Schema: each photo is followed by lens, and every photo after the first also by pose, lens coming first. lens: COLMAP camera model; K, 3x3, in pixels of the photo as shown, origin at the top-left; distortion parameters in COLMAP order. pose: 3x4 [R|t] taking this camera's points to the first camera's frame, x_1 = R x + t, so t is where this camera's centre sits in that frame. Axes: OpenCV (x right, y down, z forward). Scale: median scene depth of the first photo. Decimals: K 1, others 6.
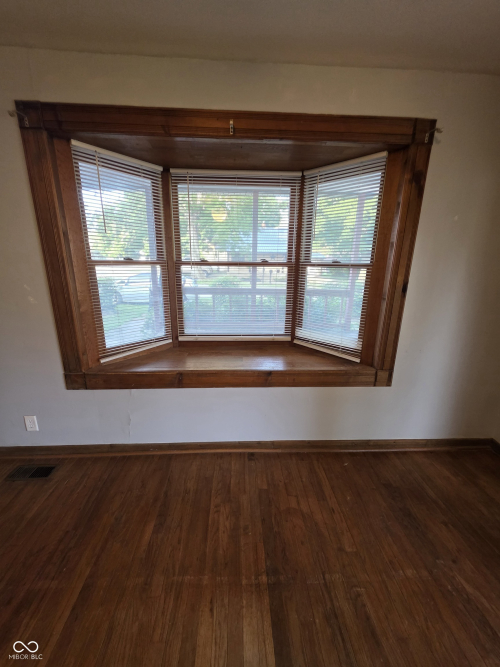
lens RADIAL K [[266.5, 0, 250.5], [0, 266.5, 334.2], [0, 0, 1]] dist [0.001865, -0.000246]
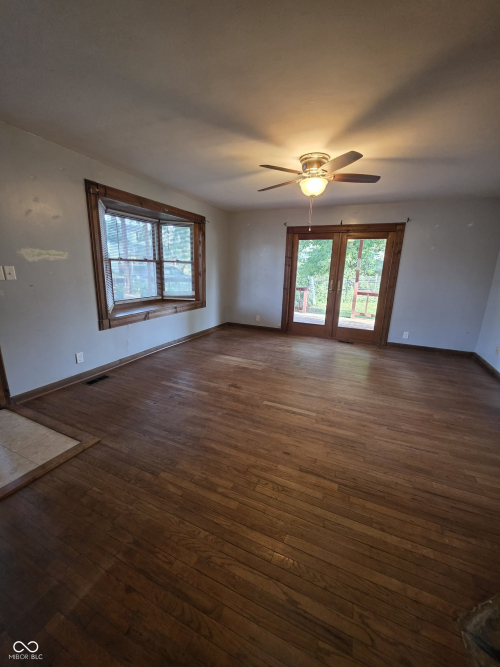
lens RADIAL K [[266.5, 0, 252.4], [0, 266.5, 333.5], [0, 0, 1]] dist [0.001865, -0.000246]
pose [[0.454883, -0.214672, 0.864290, -1.729409], [0.189699, 0.971595, 0.141485, 0.165644], [-0.870112, 0.099596, 0.482685, -0.724729]]
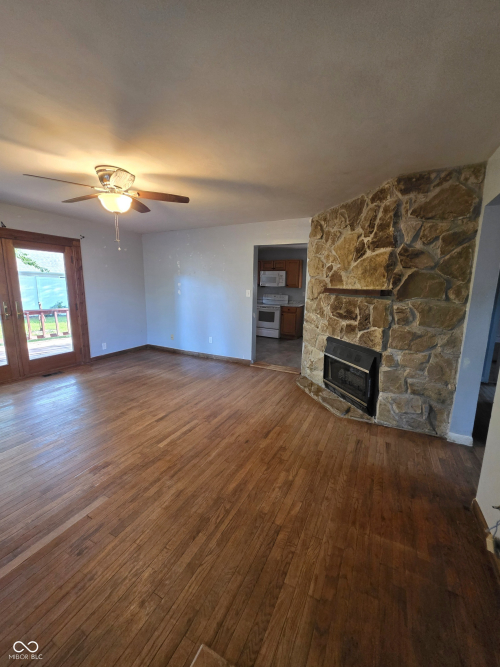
lens RADIAL K [[266.5, 0, 249.0], [0, 266.5, 331.8], [0, 0, 1]] dist [0.001865, -0.000246]
pose [[-0.860056, -0.113642, 0.497383, -1.446021], [0.096485, 0.921059, 0.377282, -0.191002], [-0.500994, 0.372473, -0.781197, 0.556155]]
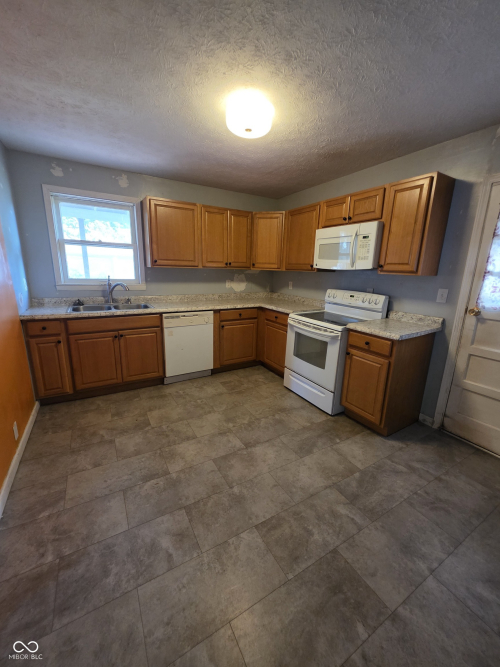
lens RADIAL K [[266.5, 0, 249.0], [0, 266.5, 333.4], [0, 0, 1]] dist [0.001865, -0.000246]
pose [[-0.461764, -0.236071, 0.855011, -0.756873], [0.181333, 0.918451, 0.351519, 0.470123], [-0.868270, 0.317360, -0.381300, -2.000147]]
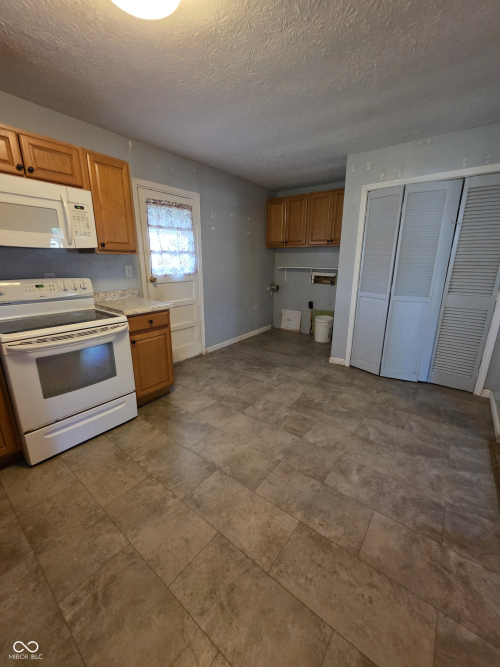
lens RADIAL K [[266.5, 0, 251.1], [0, 266.5, 332.6], [0, 0, 1]] dist [0.001865, -0.000246]
pose [[-0.647090, 0.187413, -0.739020, 0.697703], [-0.197907, 0.894801, 0.400206, 0.486387], [0.736280, 0.405226, -0.541926, -1.861673]]
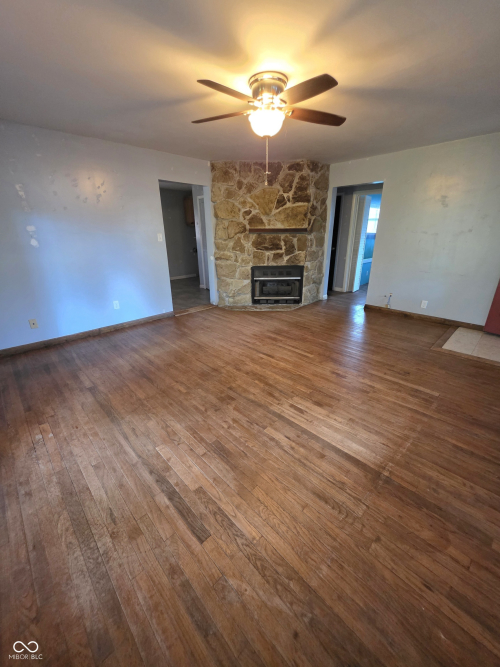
lens RADIAL K [[266.5, 0, 251.2], [0, 266.5, 332.5], [0, 0, 1]] dist [0.001865, -0.000246]
pose [[-0.757580, 0.229371, -0.611116, 0.784179], [-0.156432, 0.845146, 0.511133, -0.165271], [0.633721, 0.482822, -0.604385, 0.670371]]
